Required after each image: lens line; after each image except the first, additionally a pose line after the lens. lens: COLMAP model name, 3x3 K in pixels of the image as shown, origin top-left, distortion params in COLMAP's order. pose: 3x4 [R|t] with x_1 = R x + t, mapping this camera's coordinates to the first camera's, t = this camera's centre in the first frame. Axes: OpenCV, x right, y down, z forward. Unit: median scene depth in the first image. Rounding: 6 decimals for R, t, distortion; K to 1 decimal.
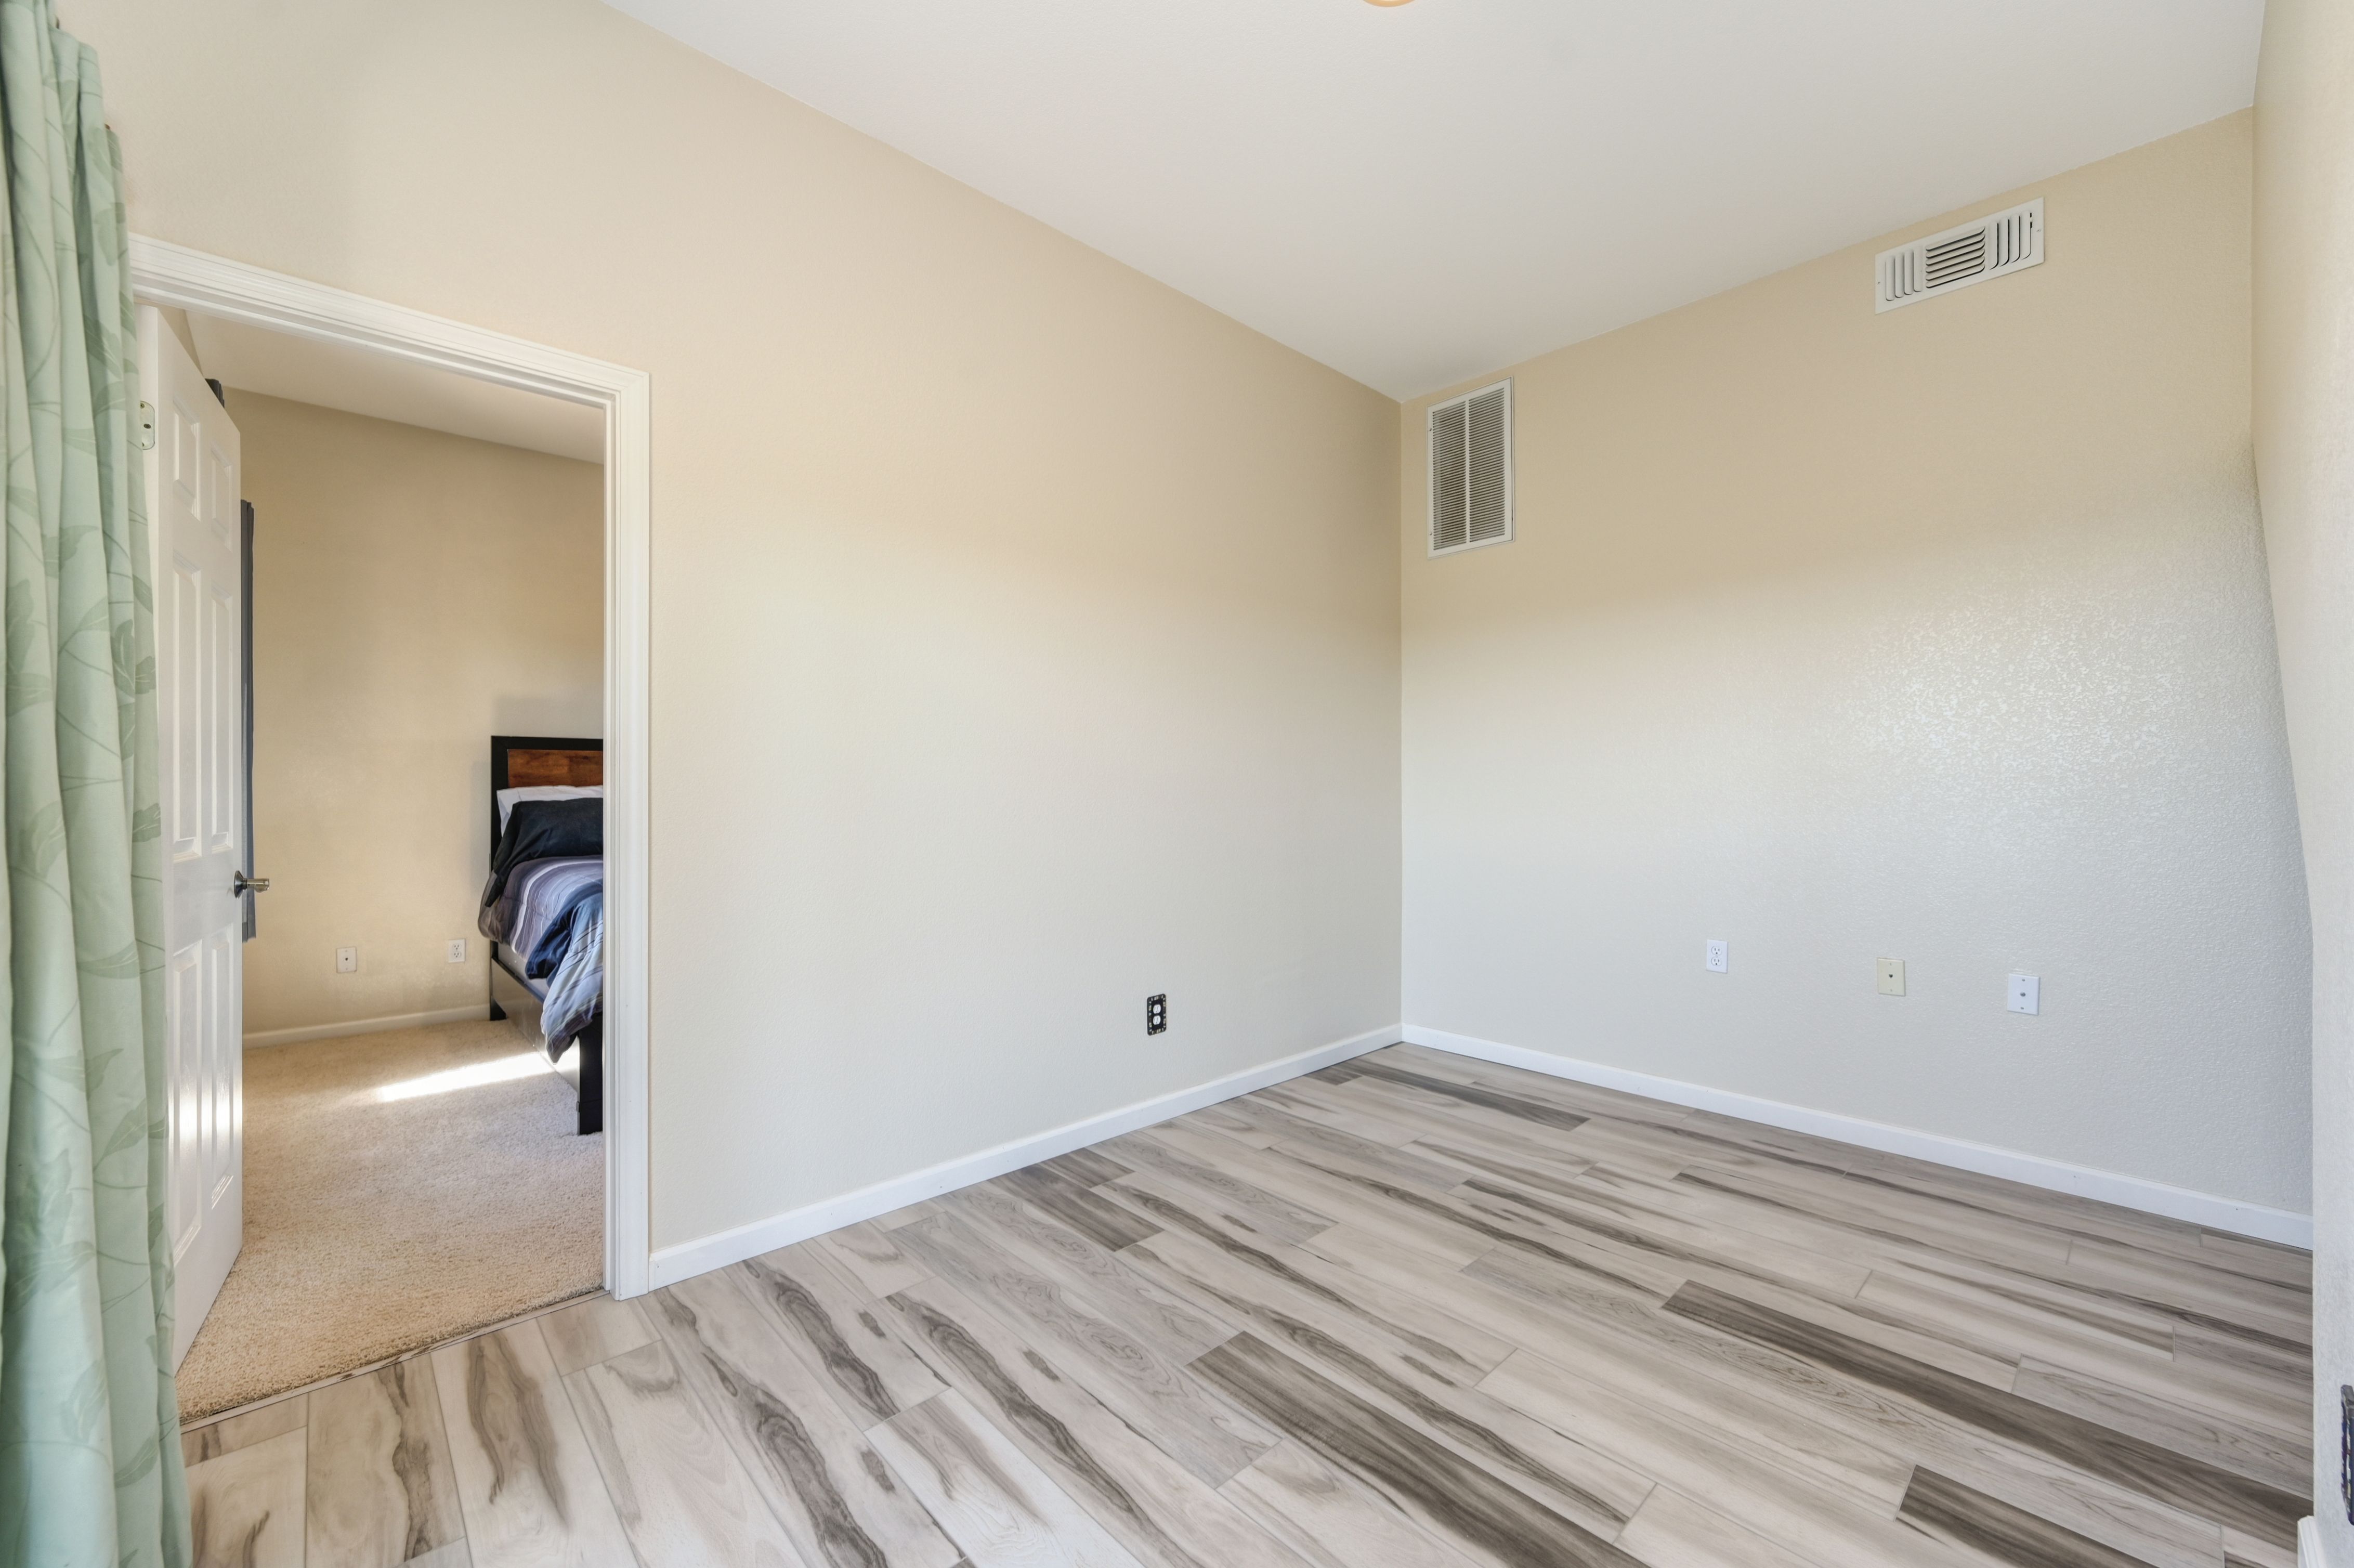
lens RADIAL K [[927.0, 0, 1175.3], [0, 927.0, 781.3], [0, 0, 1]] dist [-0.000721, 0.000122]
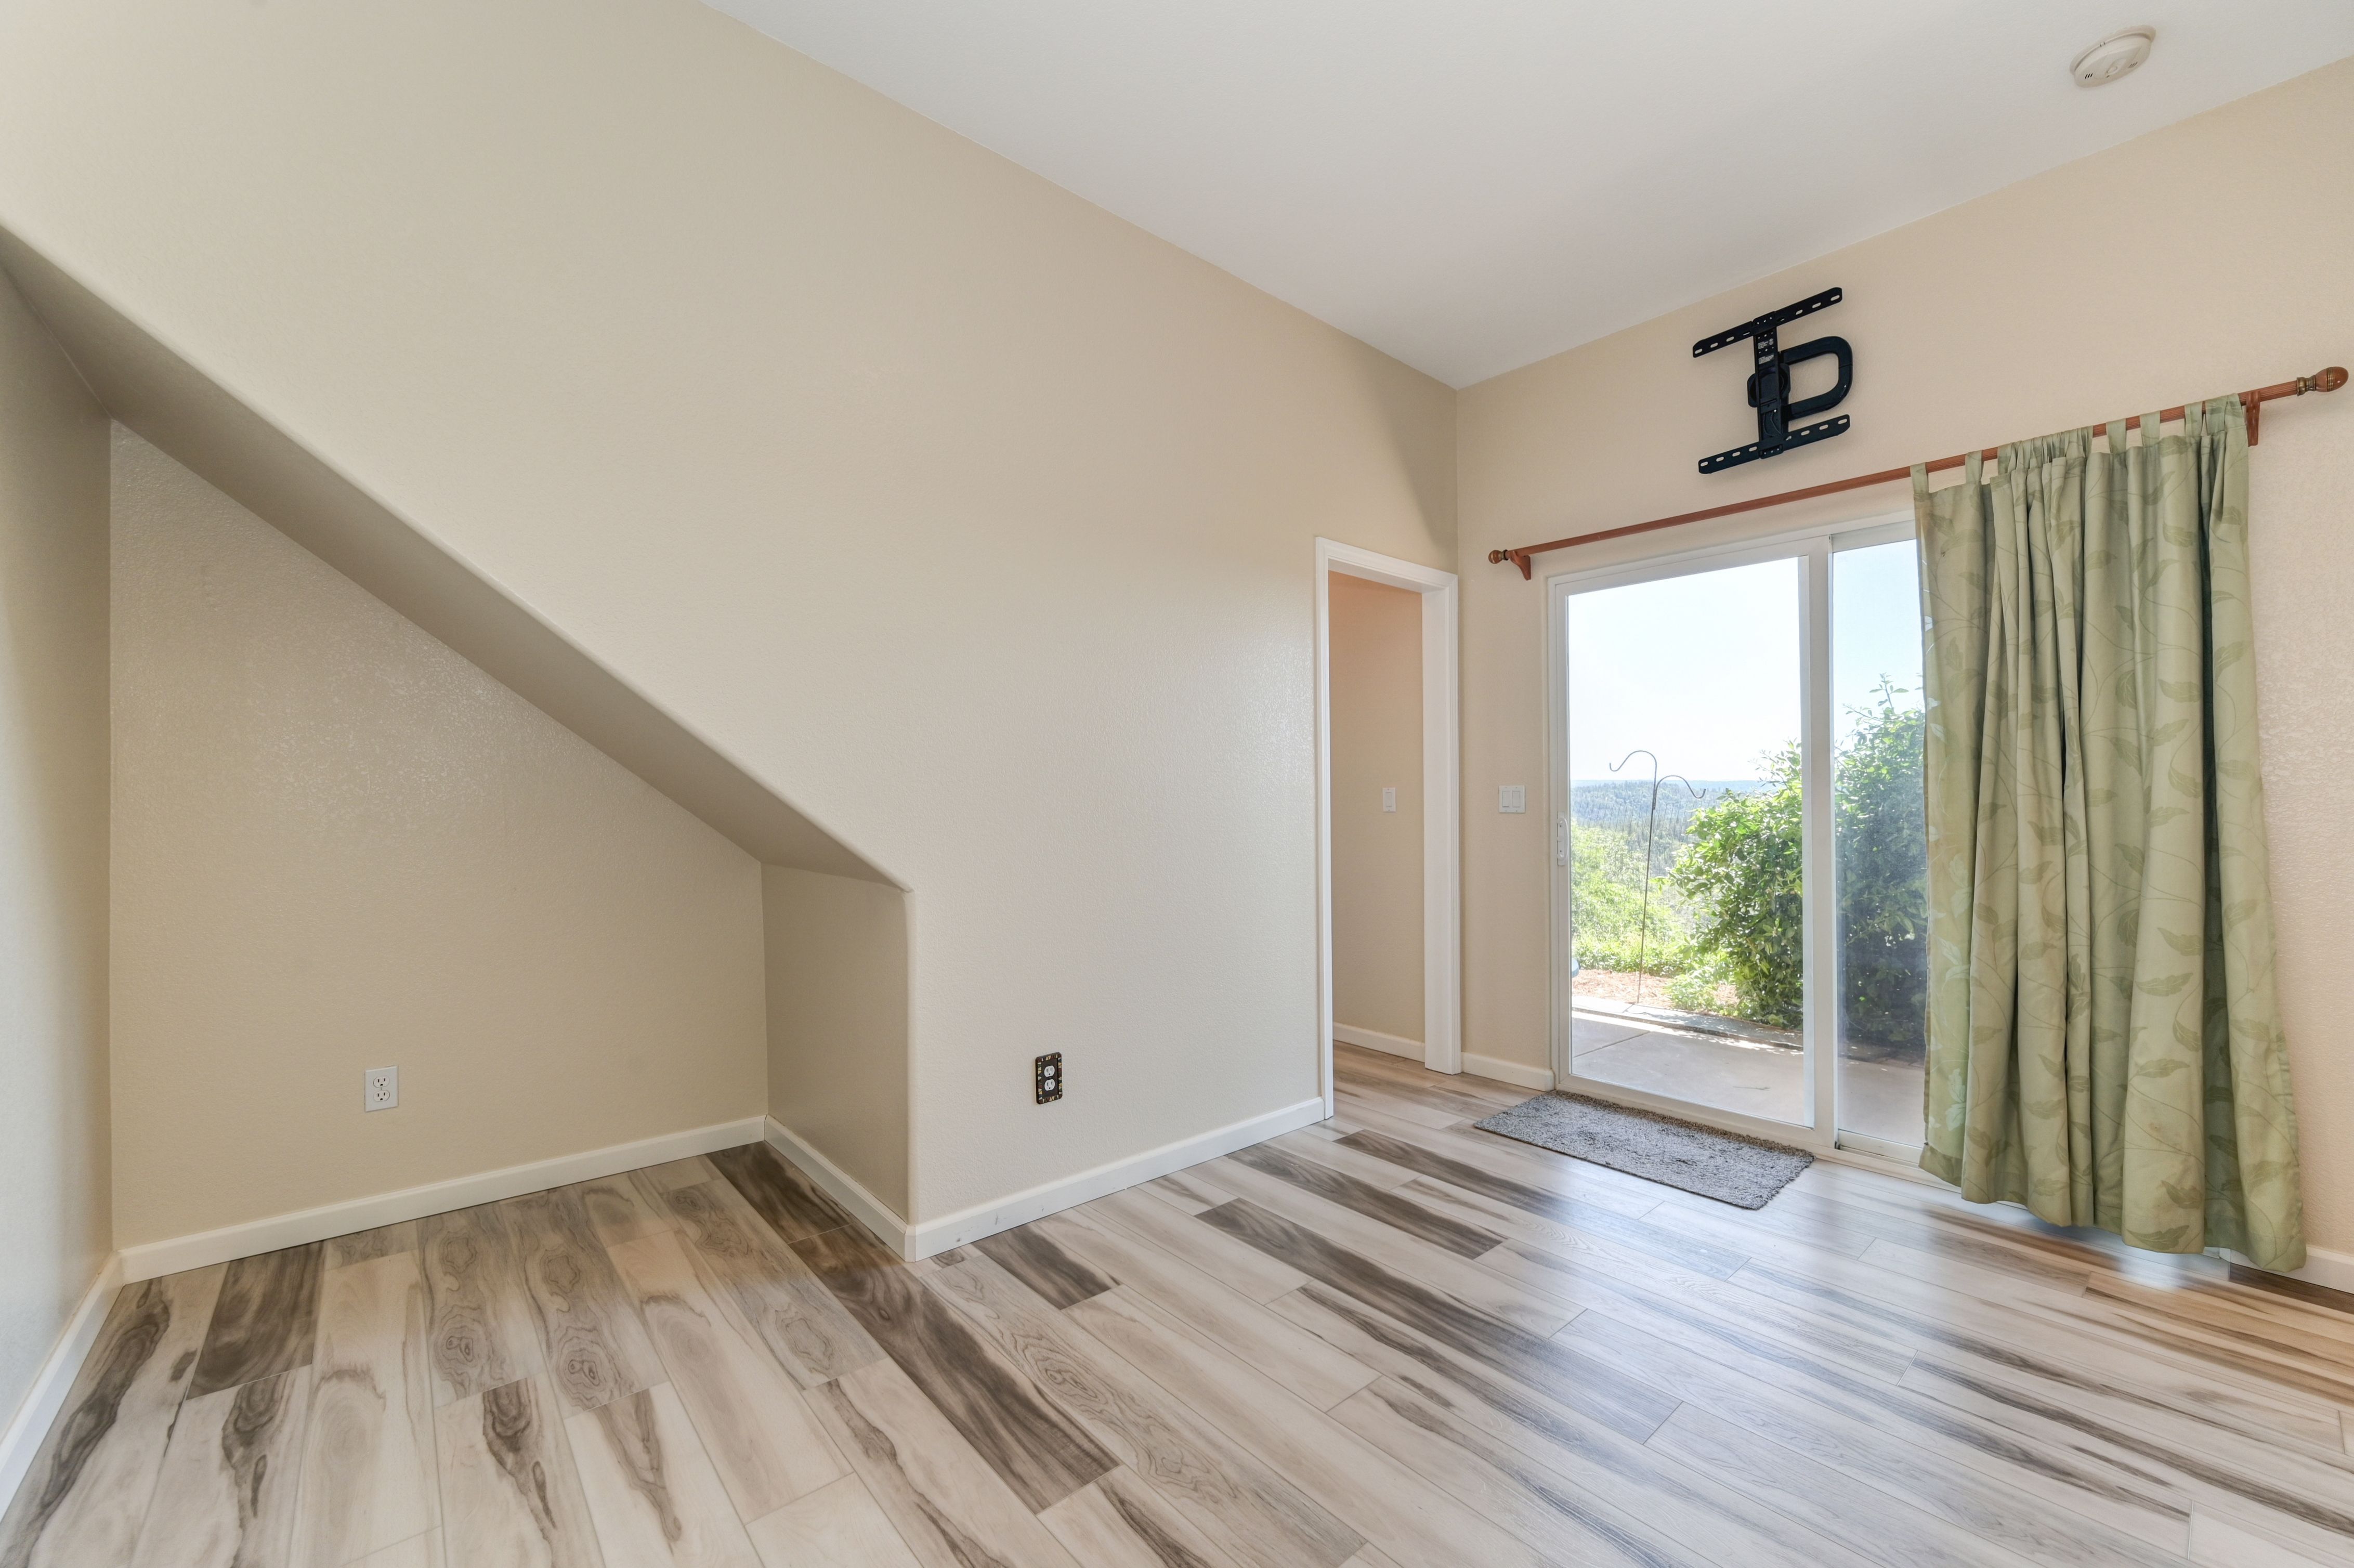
lens RADIAL K [[927.0, 0, 1178.9], [0, 927.0, 781.2], [0, 0, 1]] dist [-0.000721, 0.000122]
pose [[-0.999259, 0.007569, 0.037729, 0.250248], [0.007102, 0.999897, -0.012483, -0.001357], [-0.037820, -0.012206, -0.999210, 1.017262]]
